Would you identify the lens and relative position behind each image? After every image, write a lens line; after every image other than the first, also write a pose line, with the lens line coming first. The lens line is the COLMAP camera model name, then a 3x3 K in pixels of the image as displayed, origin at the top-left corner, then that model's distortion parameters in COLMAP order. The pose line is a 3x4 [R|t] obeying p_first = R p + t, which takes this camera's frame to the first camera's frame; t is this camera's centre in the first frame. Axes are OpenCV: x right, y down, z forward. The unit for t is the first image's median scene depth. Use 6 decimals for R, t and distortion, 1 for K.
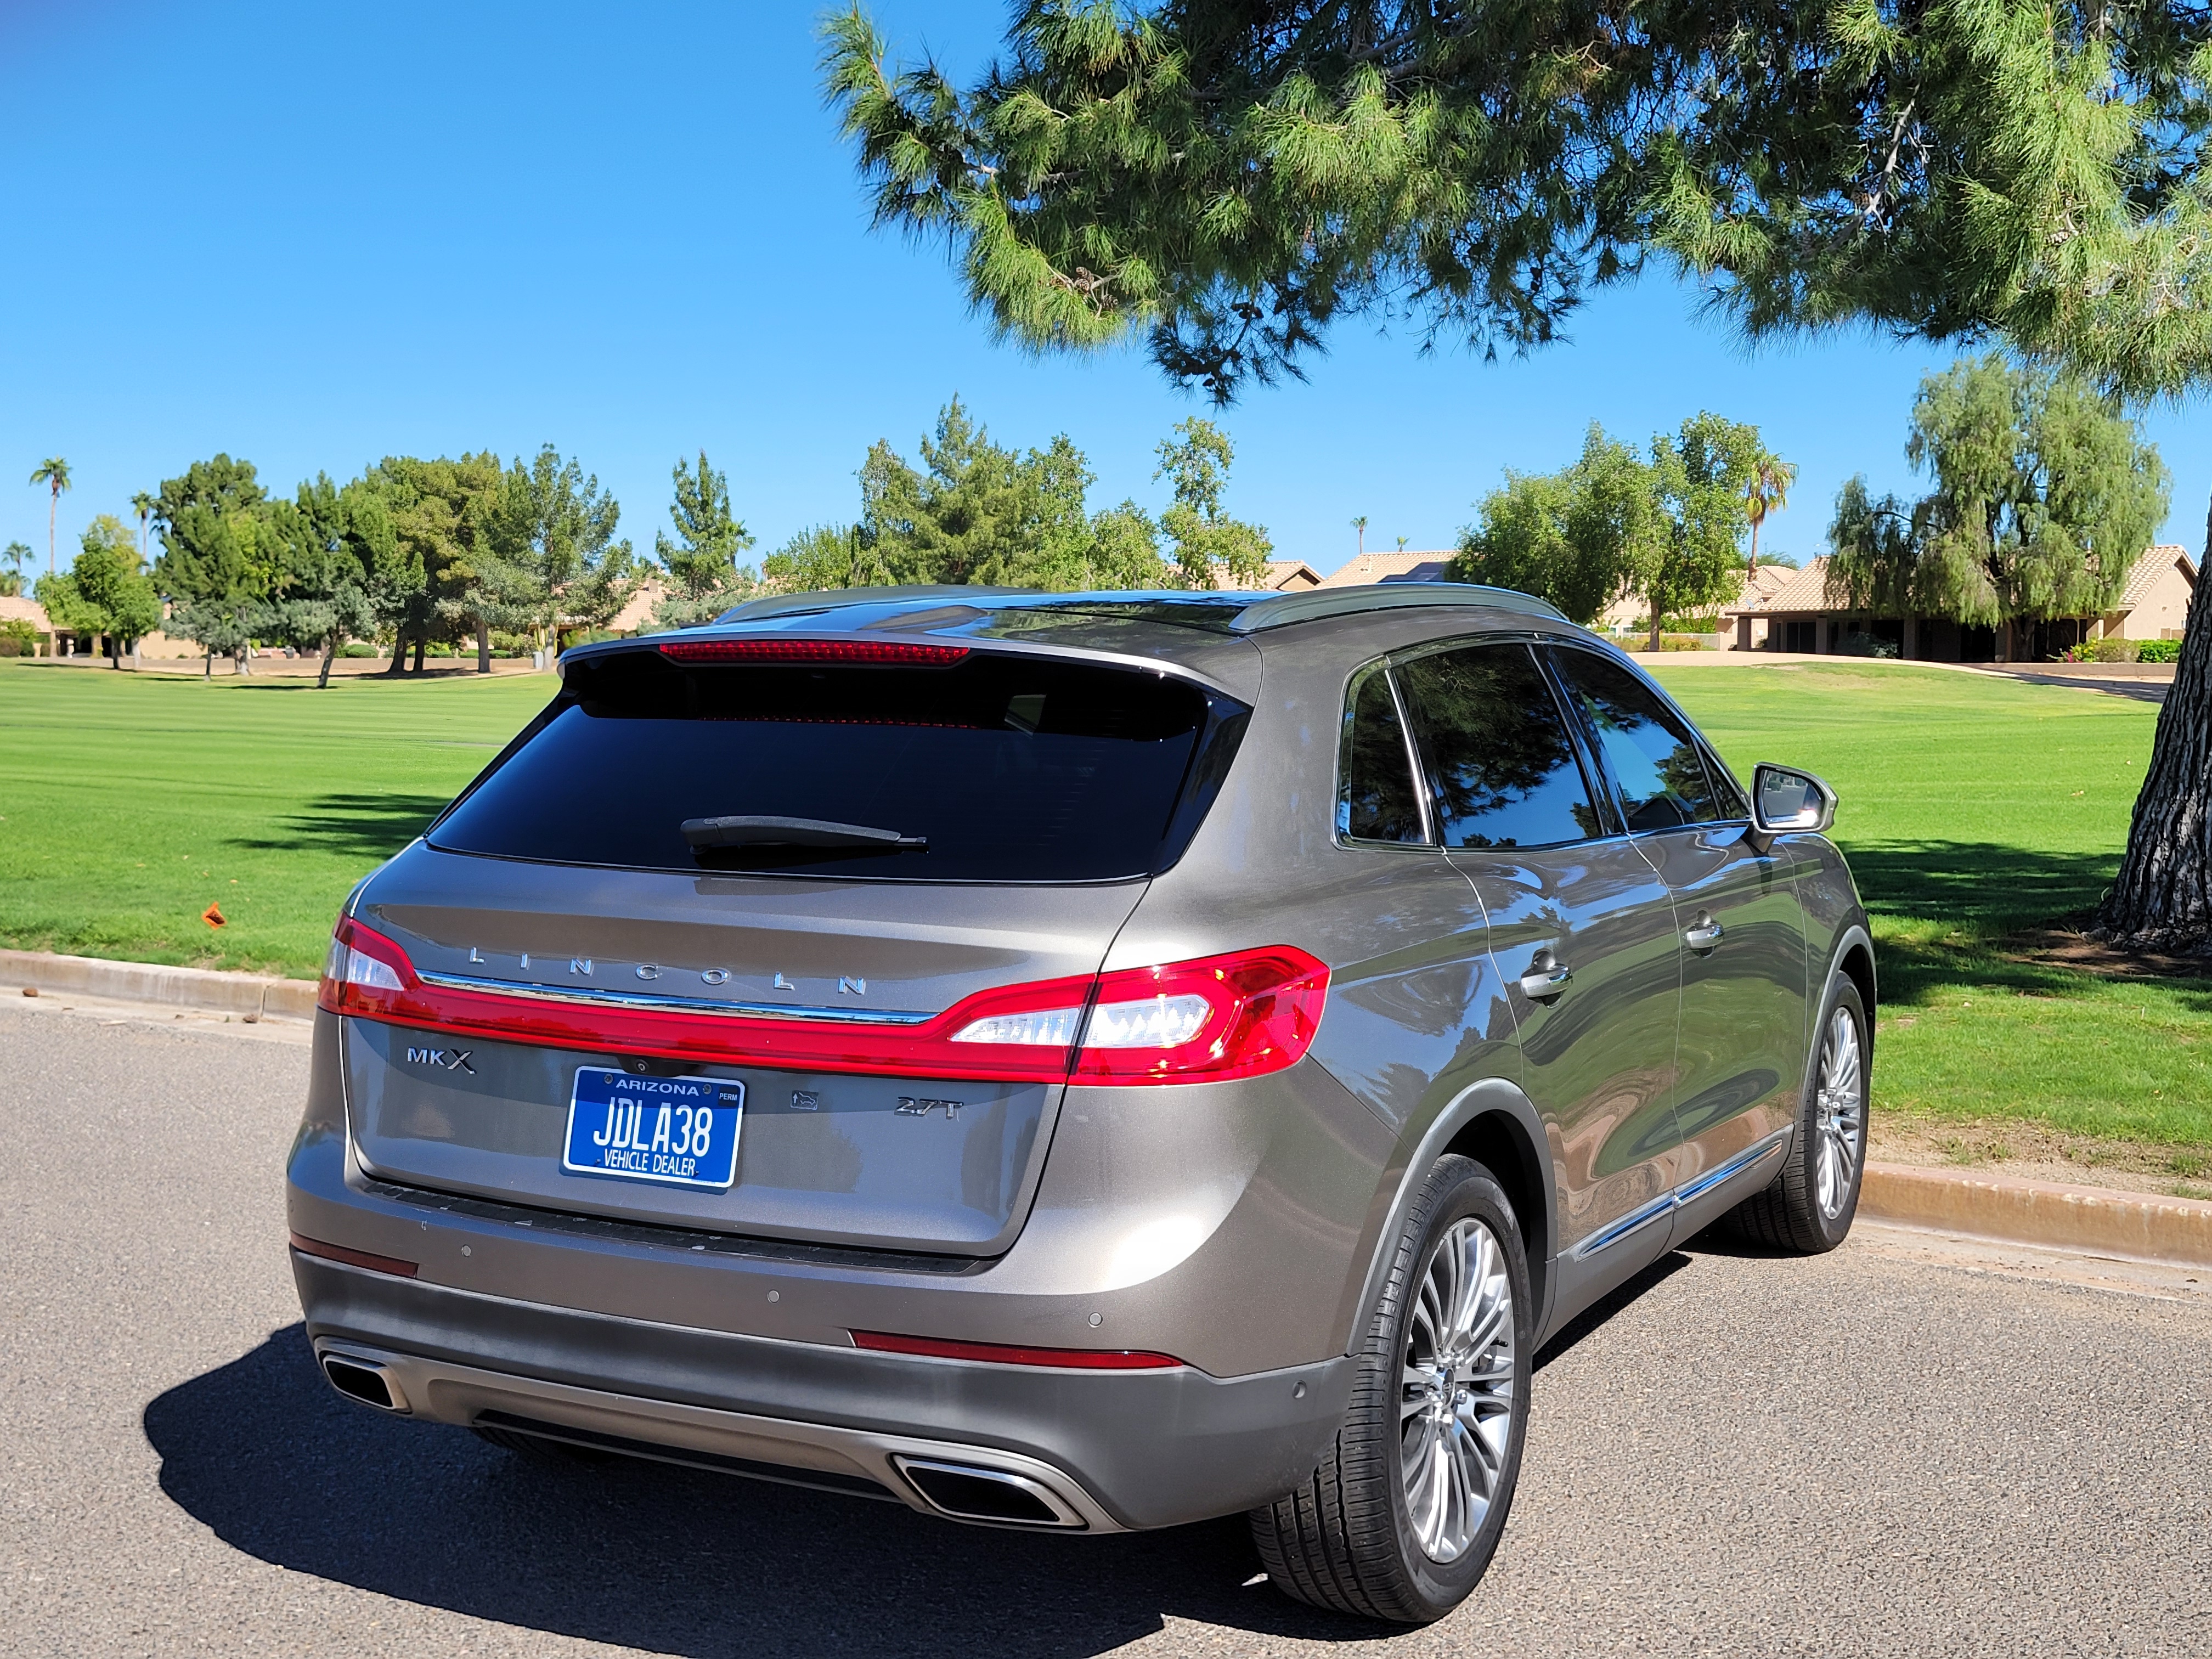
lens RADIAL K [[2562.0, 0, 1128.8], [0, 2562.0, 882.3], [0, 0, 1]] dist [0.029676, 0.052494]
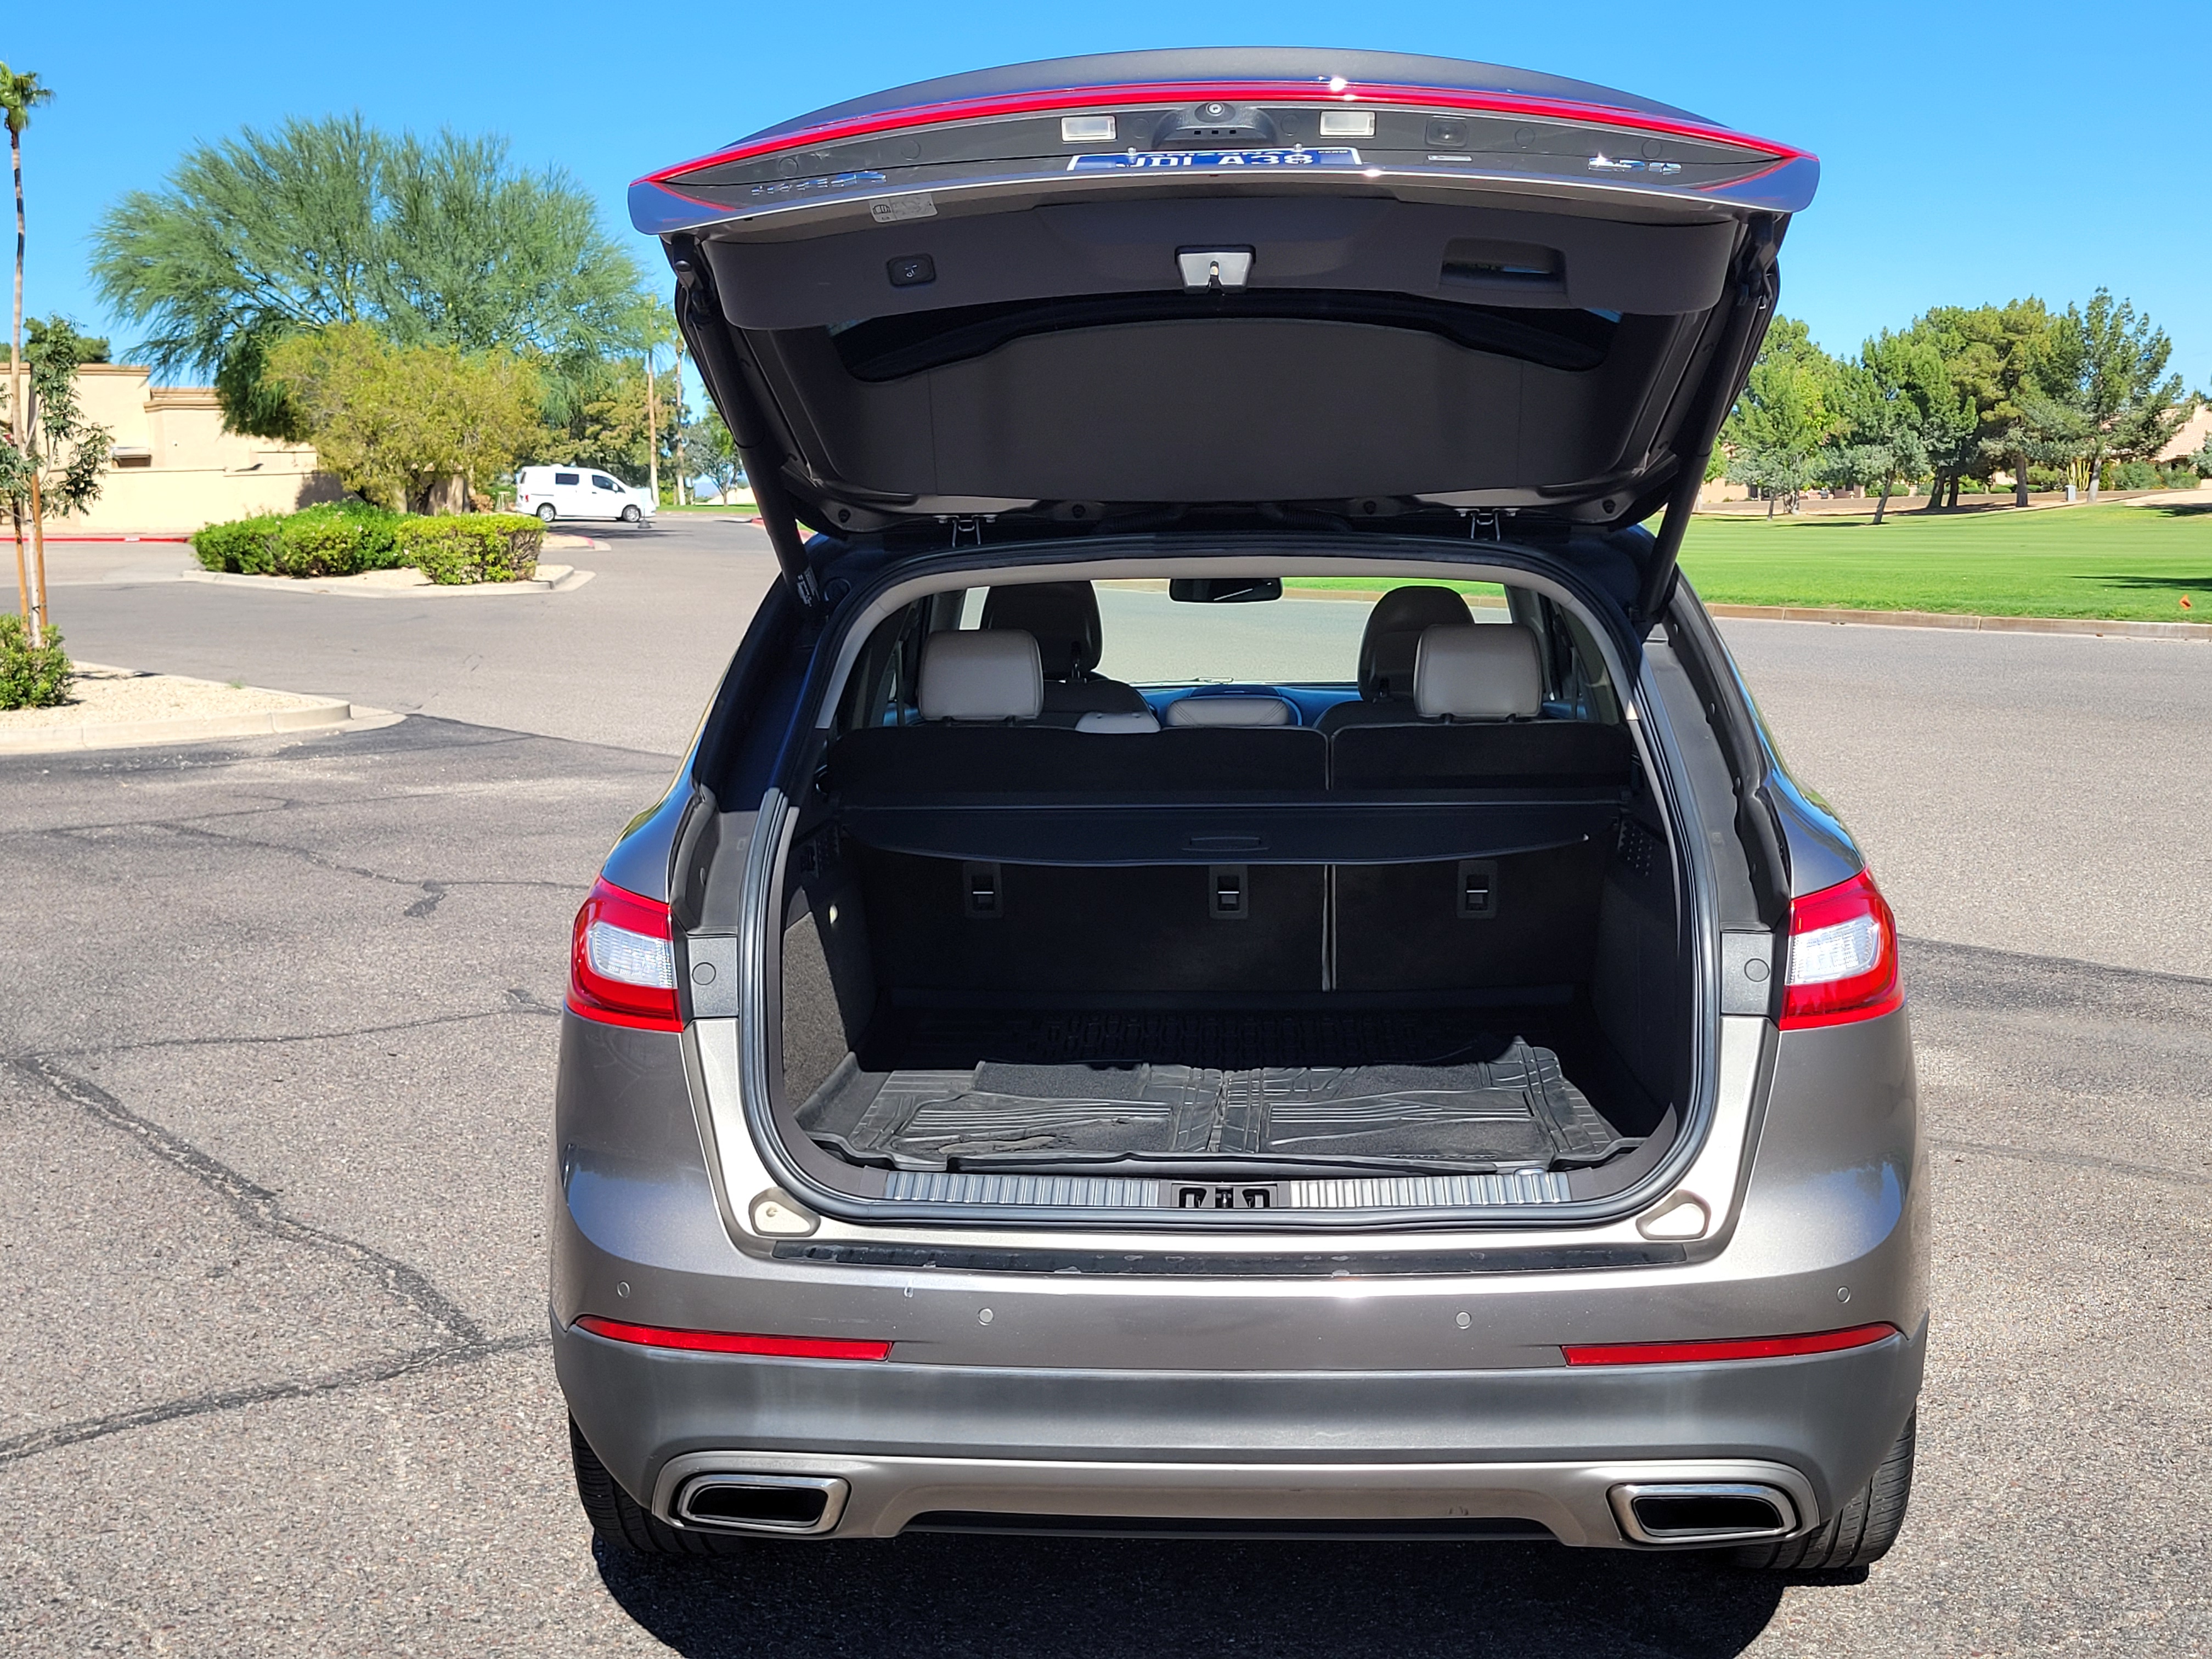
lens RADIAL K [[2577.2, 0, 1110.4], [0, 2577.2, 799.3], [0, 0, 1]] dist [0.031834, 0.009265]
pose [[0.846293, 0.035451, -0.531536, 0.004288], [-0.020128, 0.999199, 0.034595, 0.011529], [0.532337, -0.018579, 0.846329, -0.125487]]
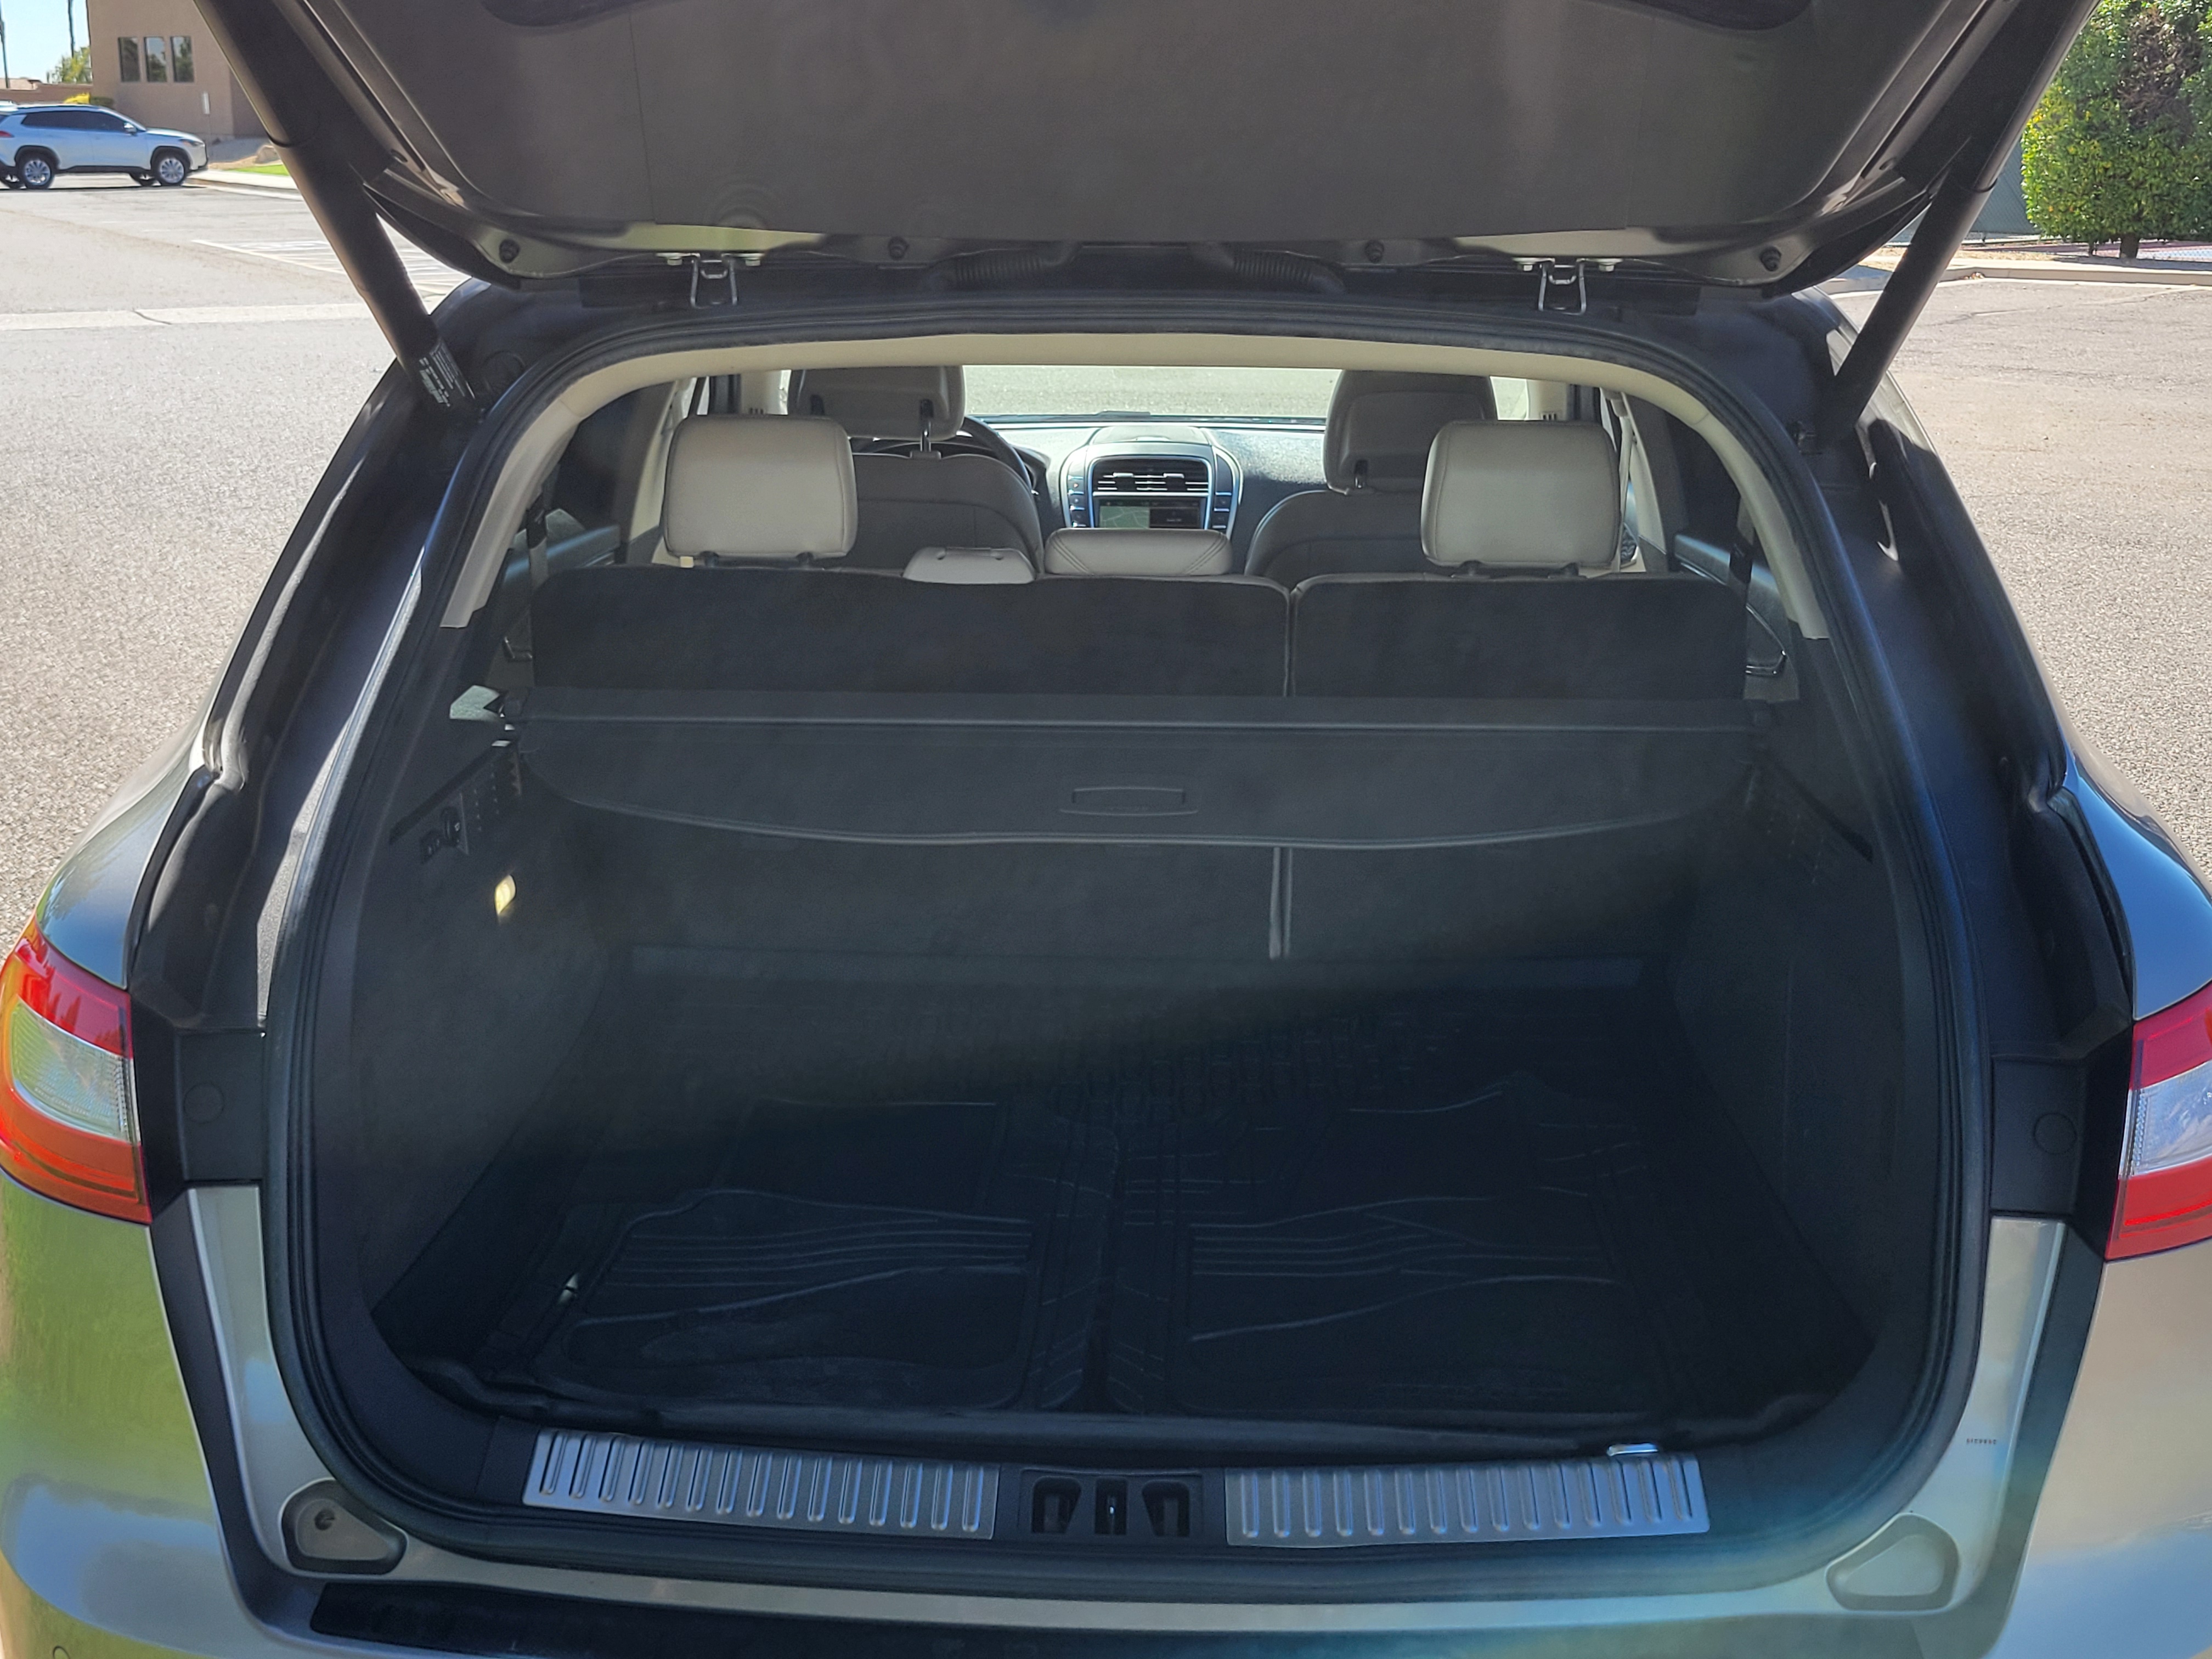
lens RADIAL K [[2561.5, 0, 1086.2], [0, 2561.5, 818.8], [0, 0, 1]] dist [0.050372, 0.015409]
pose [[0.857342, 0.124876, -0.499369, -0.001531], [-0.036161, 0.982341, 0.183570, 0.009740], [0.513475, -0.139325, 0.846719, -0.115201]]
